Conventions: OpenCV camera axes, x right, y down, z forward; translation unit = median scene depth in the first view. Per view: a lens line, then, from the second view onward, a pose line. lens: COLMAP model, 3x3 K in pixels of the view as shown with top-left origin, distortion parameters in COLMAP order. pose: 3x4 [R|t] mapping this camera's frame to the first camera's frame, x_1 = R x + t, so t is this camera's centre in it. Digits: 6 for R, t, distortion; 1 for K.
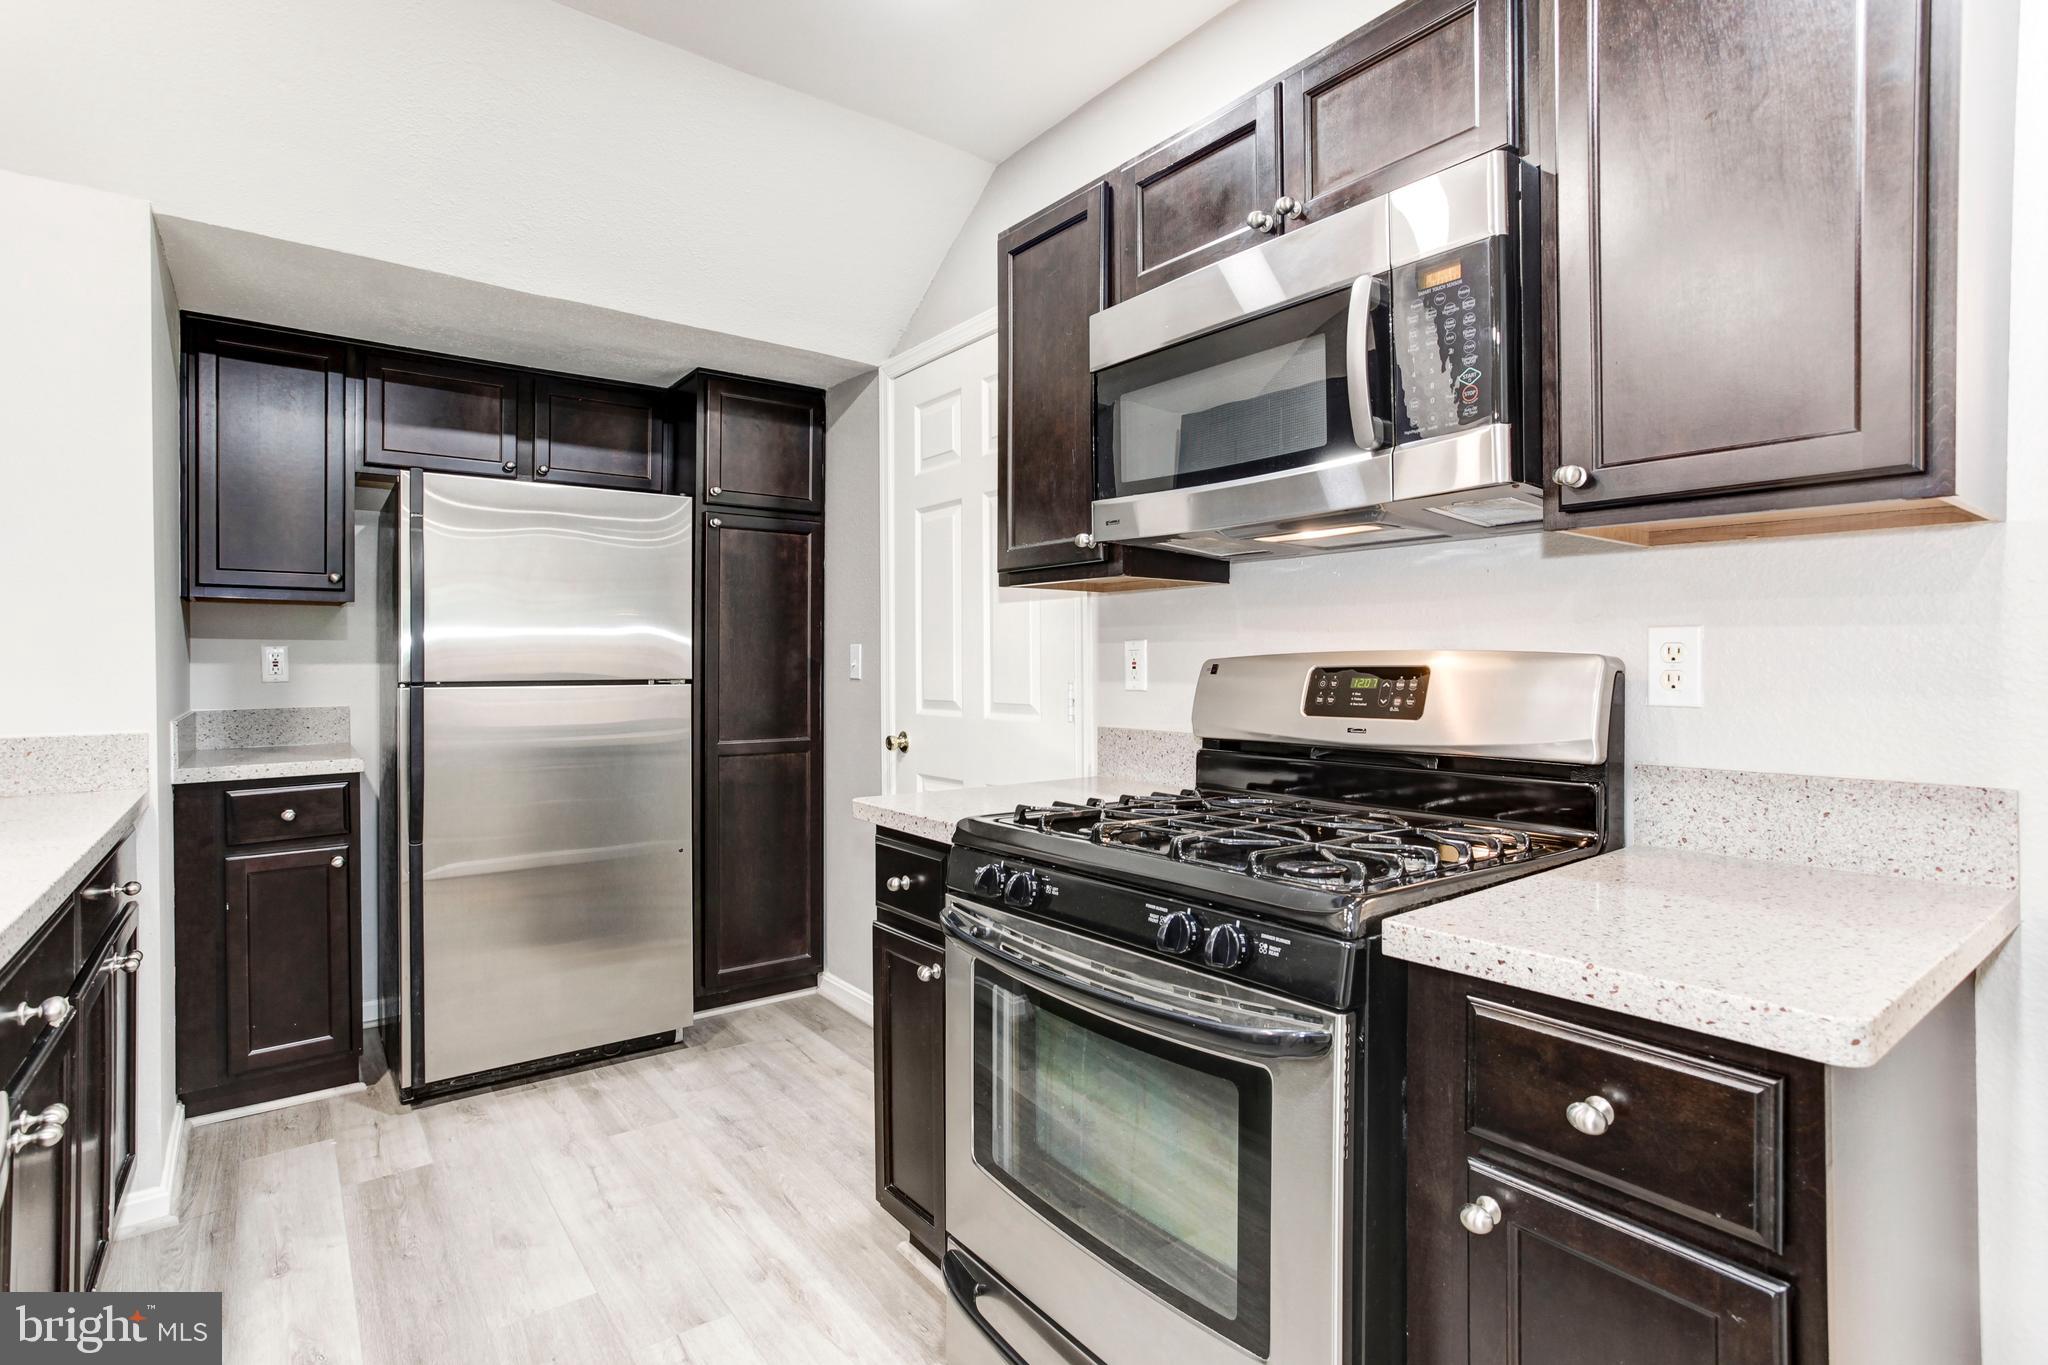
lens RADIAL K [[1003.5, 0, 1024.6], [0, 1003.5, 657.0], [0, 0, 1]] dist [-0.058417, 0.036754]
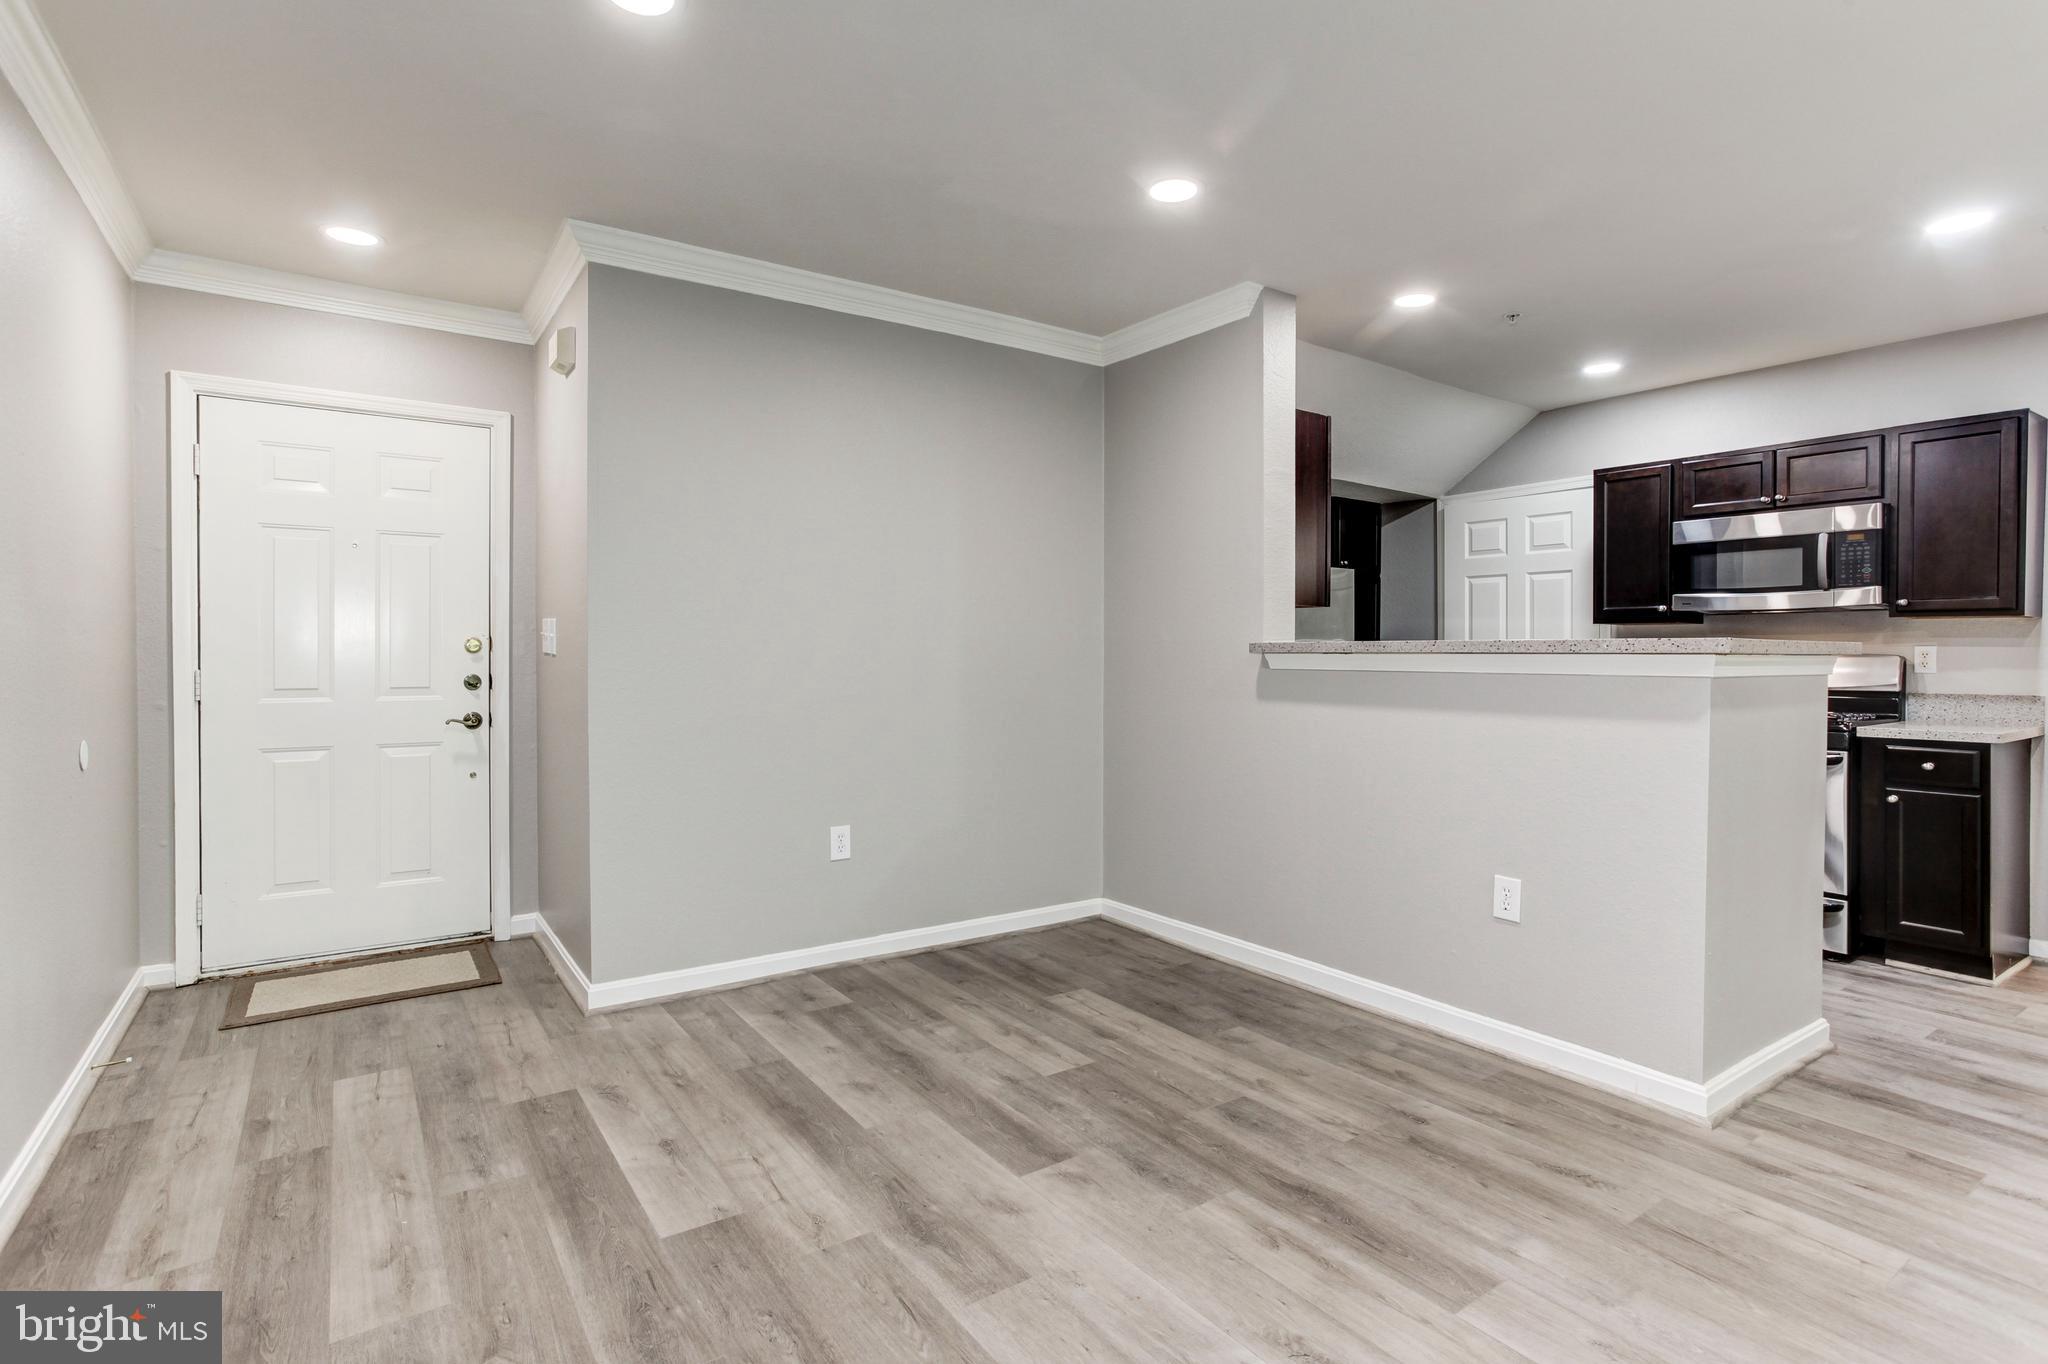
lens RADIAL K [[999.5, 0, 1024.5], [0, 999.5, 664.0], [0, 0, 1]] dist [-0.052318, 0.033100]
pose [[0.998707, 0.007168, -0.050321, -1.034812], [-0.006447, 0.999874, 0.014475, -0.001453], [0.050418, -0.014131, 0.998628, -1.133507]]
